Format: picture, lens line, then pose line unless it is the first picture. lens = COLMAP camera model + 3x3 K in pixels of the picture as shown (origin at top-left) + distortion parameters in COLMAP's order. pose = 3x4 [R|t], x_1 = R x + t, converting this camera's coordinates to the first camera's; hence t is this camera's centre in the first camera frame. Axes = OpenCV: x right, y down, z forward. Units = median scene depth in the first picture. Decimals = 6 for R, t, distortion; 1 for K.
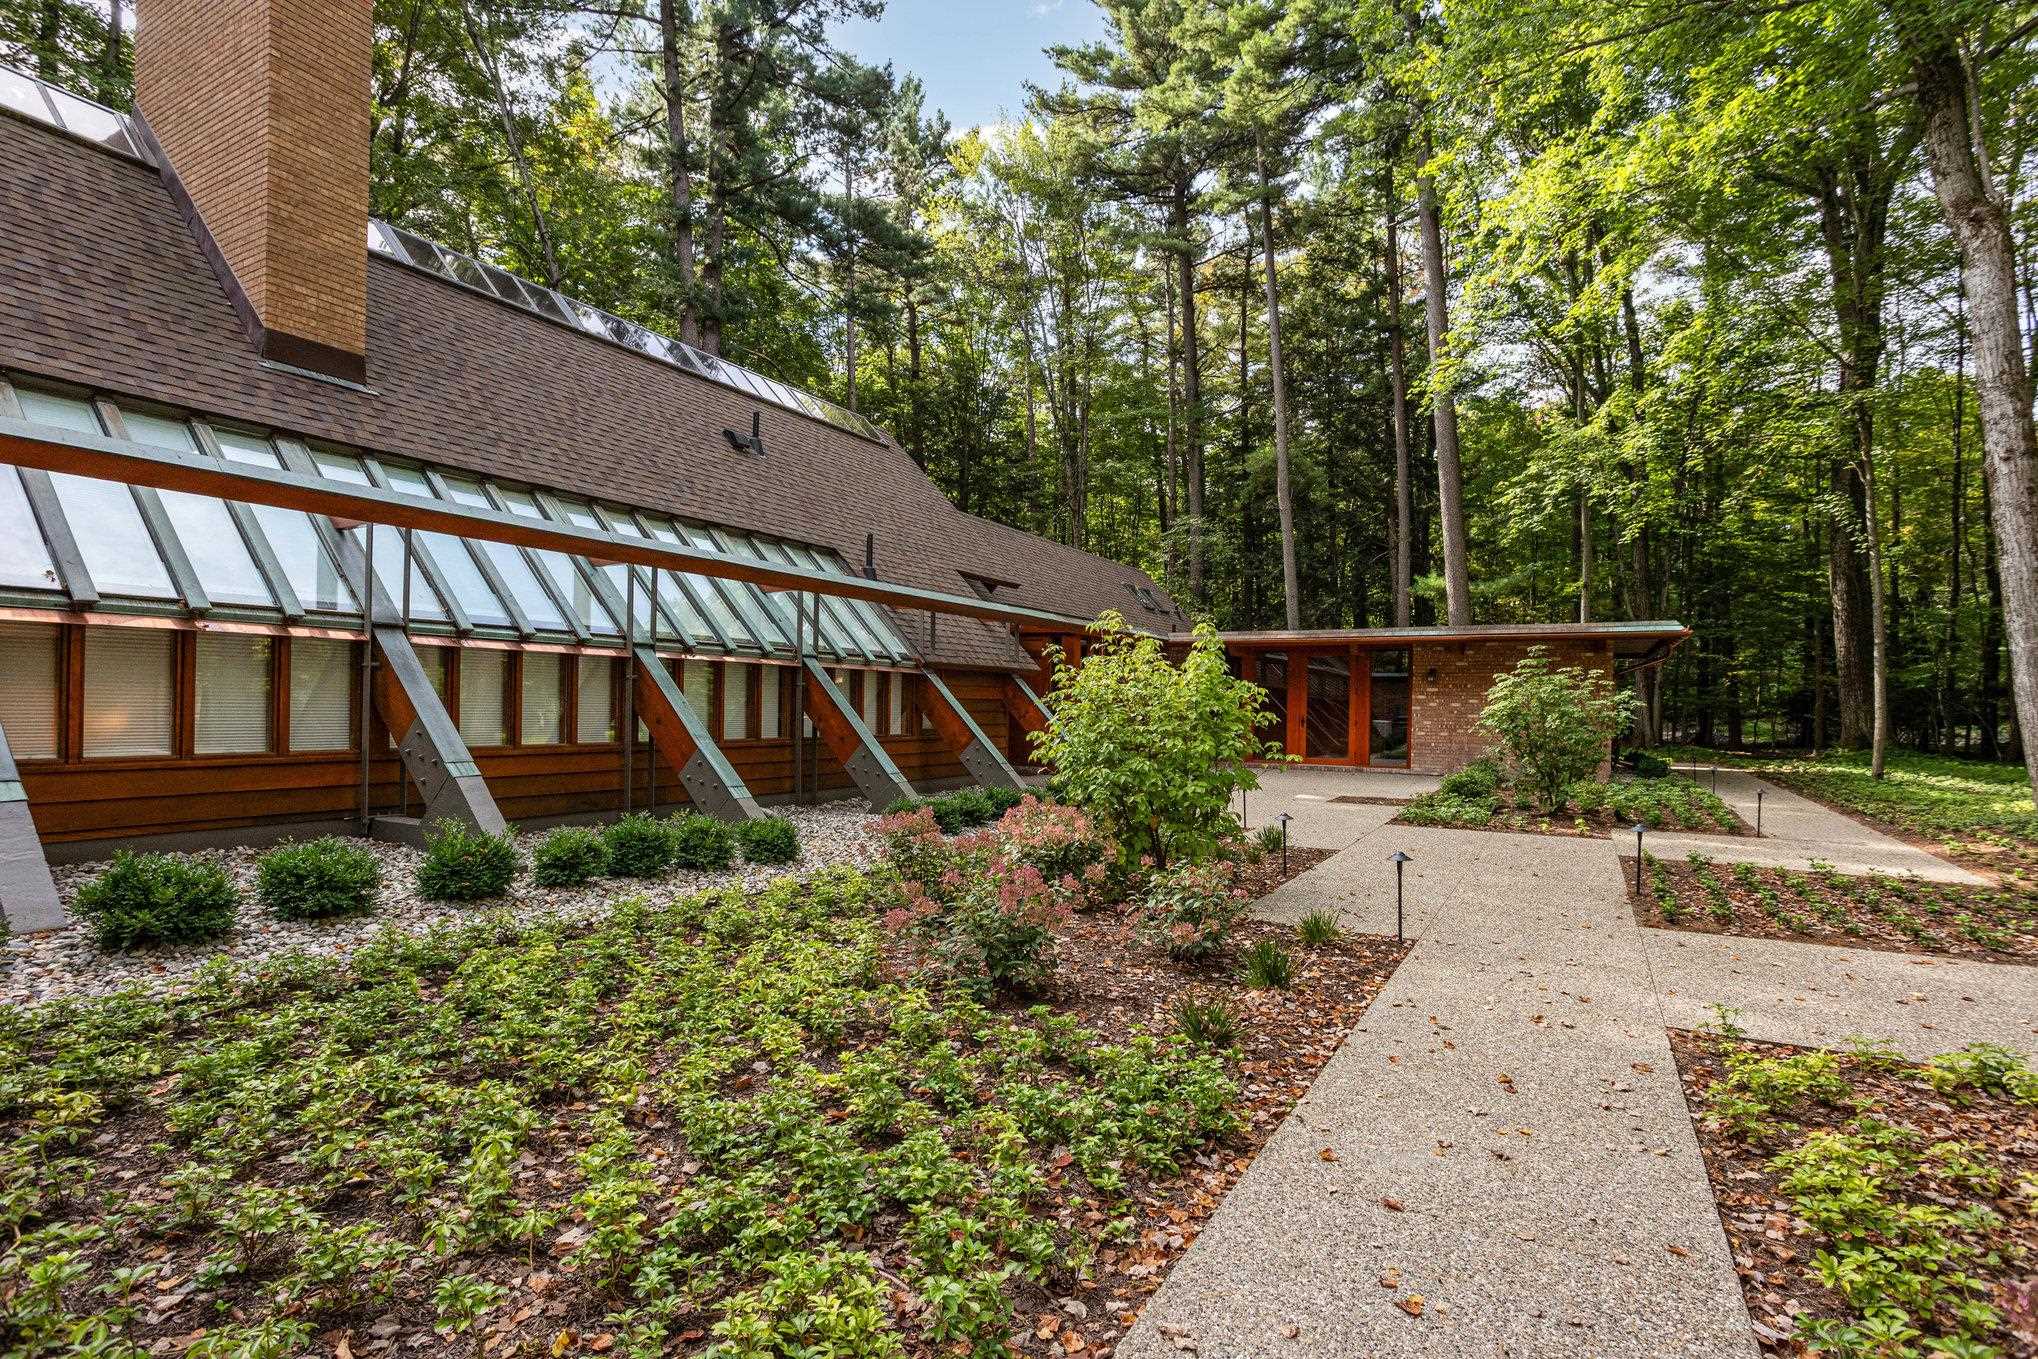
lens RADIAL K [[993.7, 0, 1019.4], [0, 993.7, 687.3], [0, 0, 1]] dist [0.000196, -0.000012]
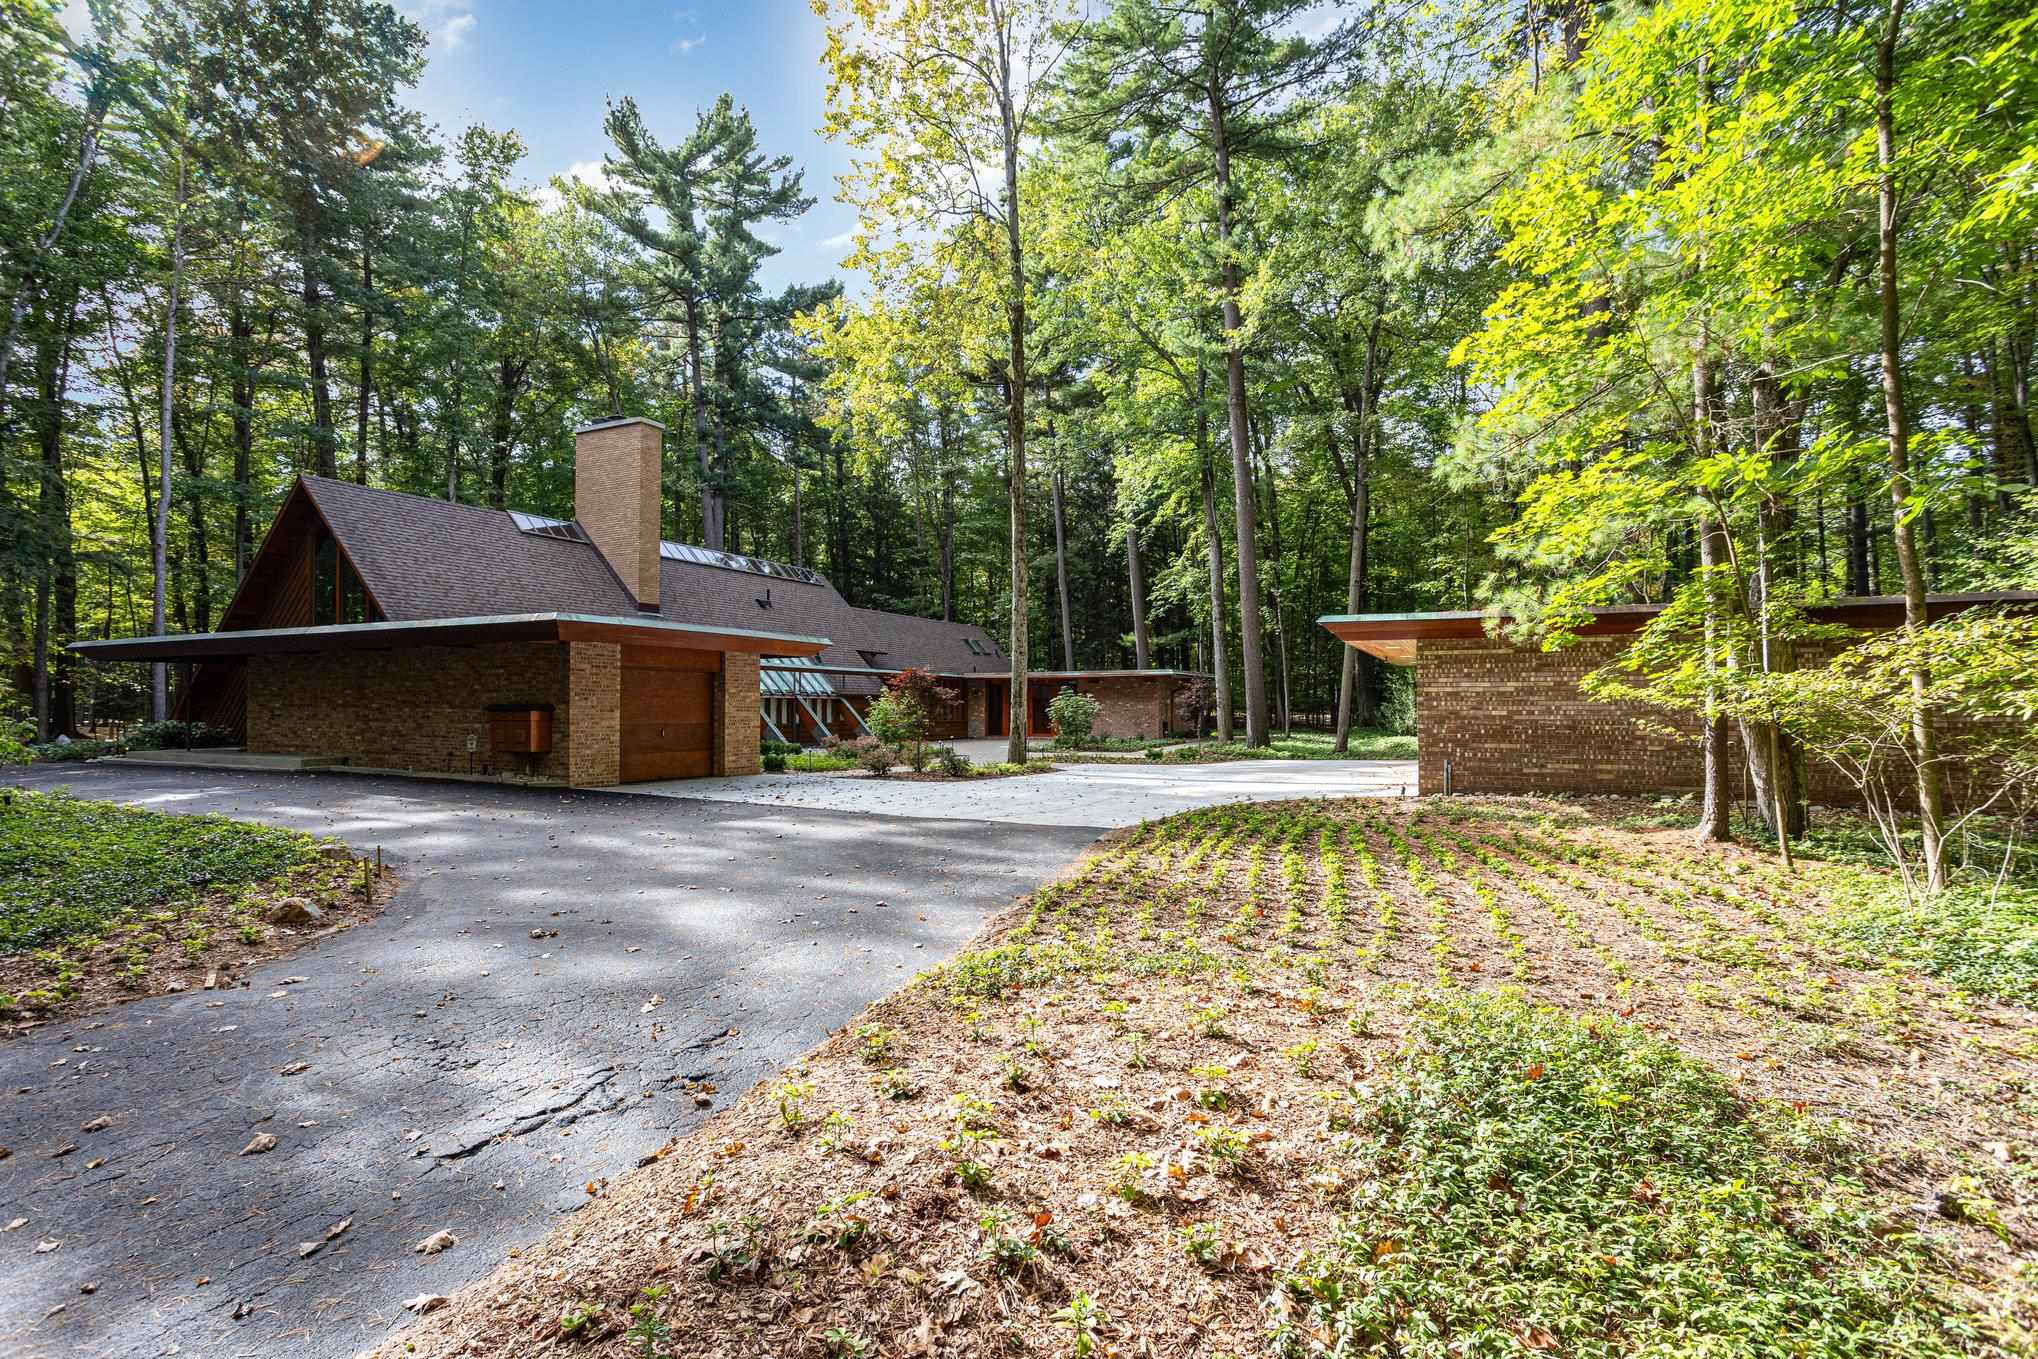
lens RADIAL K [[993.7, 0, 1018.9], [0, 993.7, 679.1], [0, 0, 1]] dist [0.000196, -0.000012]
pose [[0.997942, -0.010484, 0.063253, 0.223638], [0.010774, 0.999933, -0.004250, -0.054651], [-0.063204, 0.004922, 0.997988, -1.766931]]
